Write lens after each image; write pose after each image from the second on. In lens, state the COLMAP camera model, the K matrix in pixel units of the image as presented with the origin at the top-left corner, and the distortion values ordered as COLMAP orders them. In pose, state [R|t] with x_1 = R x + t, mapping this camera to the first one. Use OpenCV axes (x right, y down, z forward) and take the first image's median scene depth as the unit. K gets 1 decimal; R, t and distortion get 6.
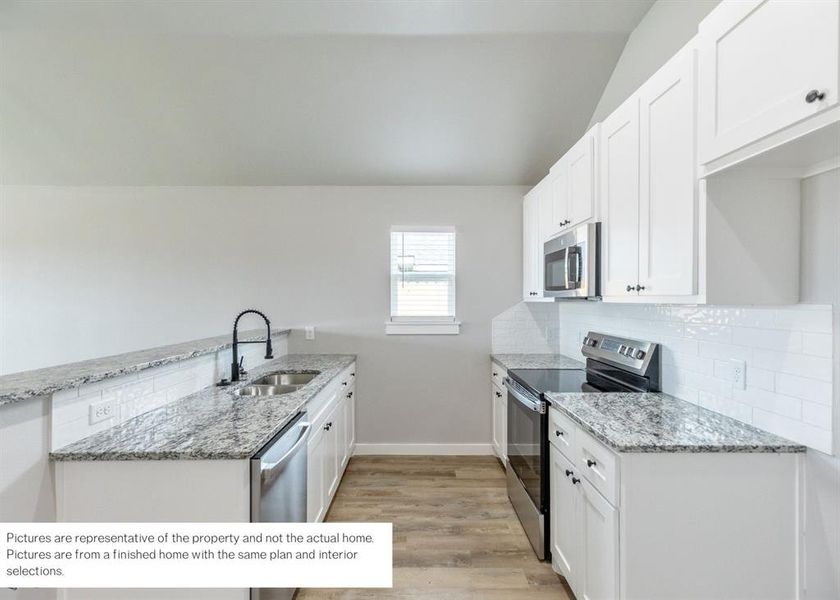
lens RADIAL K [[410.7, 0, 419.5], [0, 410.7, 300.9], [0, 0, 1]] dist [0.005313, -0.001273]
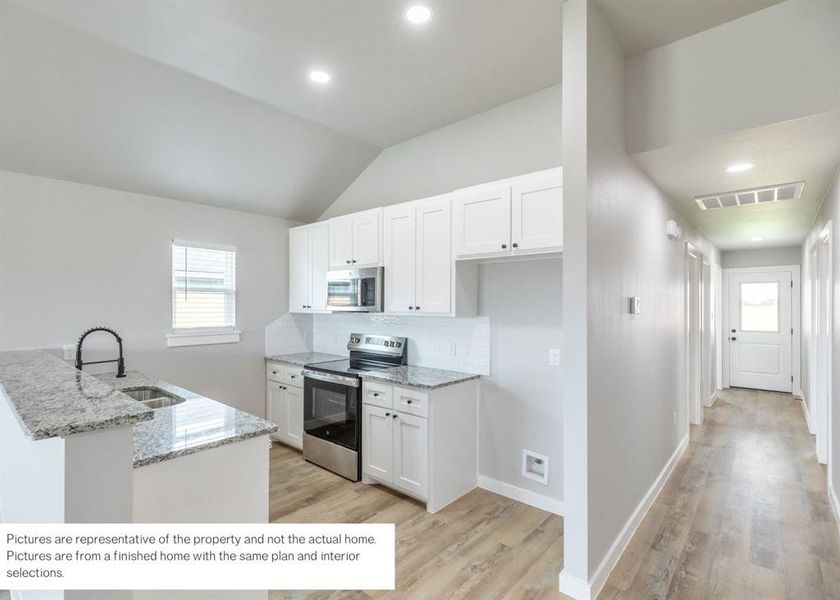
lens RADIAL K [[410.7, 0, 417.3], [0, 410.7, 302.8], [0, 0, 1]] dist [0.005313, -0.001273]
pose [[0.649439, 0.006109, 0.760389, -0.652688], [-0.003176, 0.999981, -0.005321, -0.032903], [-0.760407, 0.001040, 0.649446, -0.165505]]
